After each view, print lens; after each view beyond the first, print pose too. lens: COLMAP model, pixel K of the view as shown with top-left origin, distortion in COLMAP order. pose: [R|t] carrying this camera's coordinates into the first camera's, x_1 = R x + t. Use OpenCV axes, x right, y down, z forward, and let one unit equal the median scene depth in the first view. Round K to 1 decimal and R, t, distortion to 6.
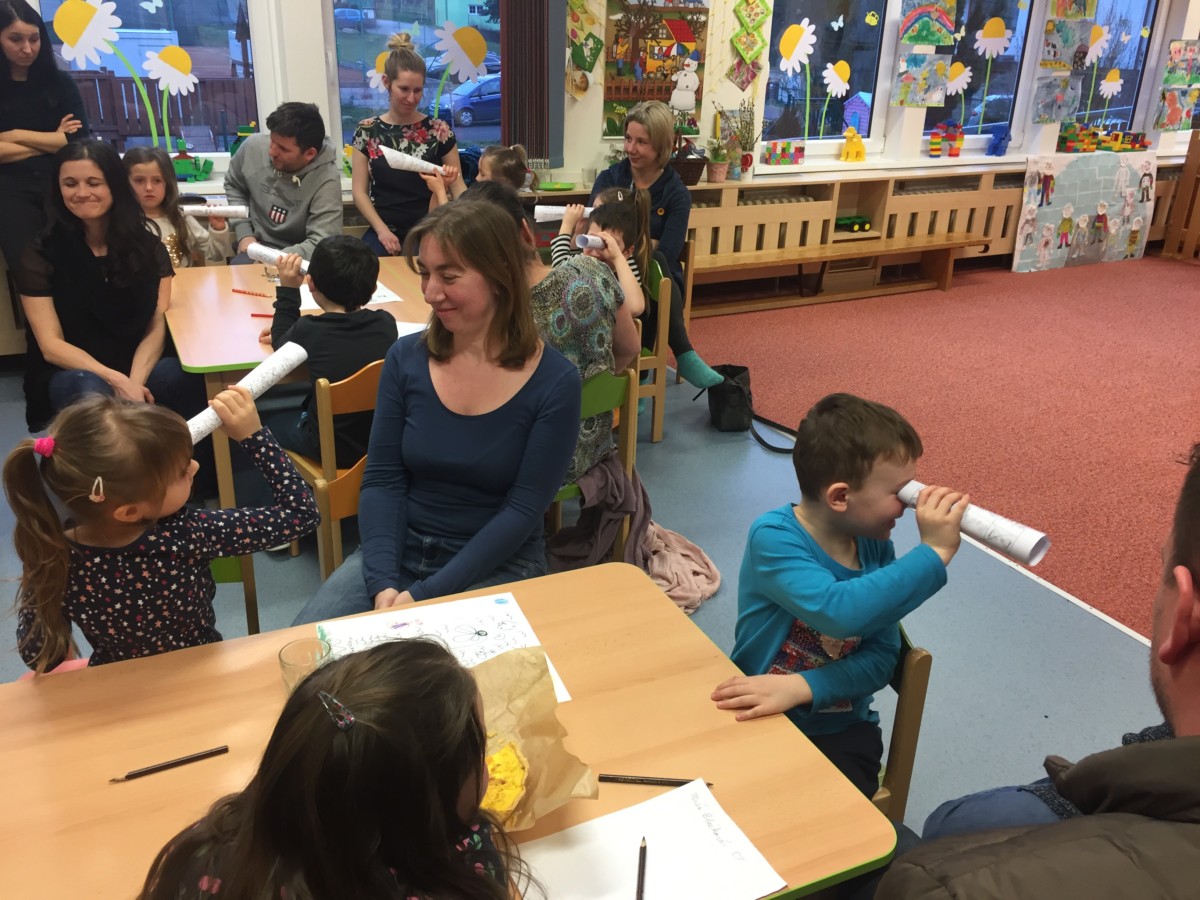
lens RADIAL K [[1022.7, 0, 606.8], [0, 1022.7, 448.8], [0, 0, 1]] dist [0.090062, -0.122142]
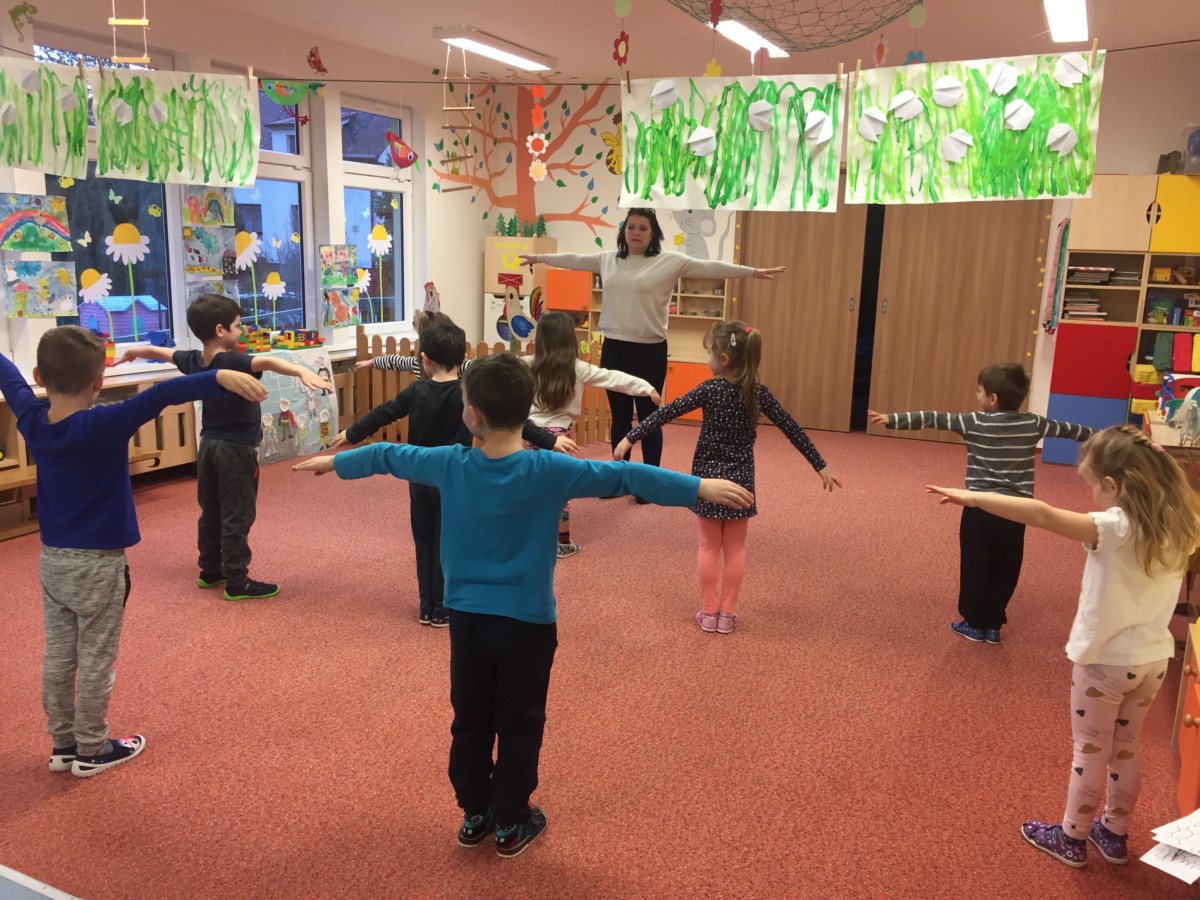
lens RADIAL K [[1022.7, 0, 601.3], [0, 1022.7, 447.2], [0, 0, 1]] dist [0.090062, -0.122142]
pose [[0.798239, -0.125448, 0.589133, 0.128711], [0.228526, 0.968019, -0.103512, -0.019723], [-0.557307, 0.217260, 0.801378, 0.042503]]
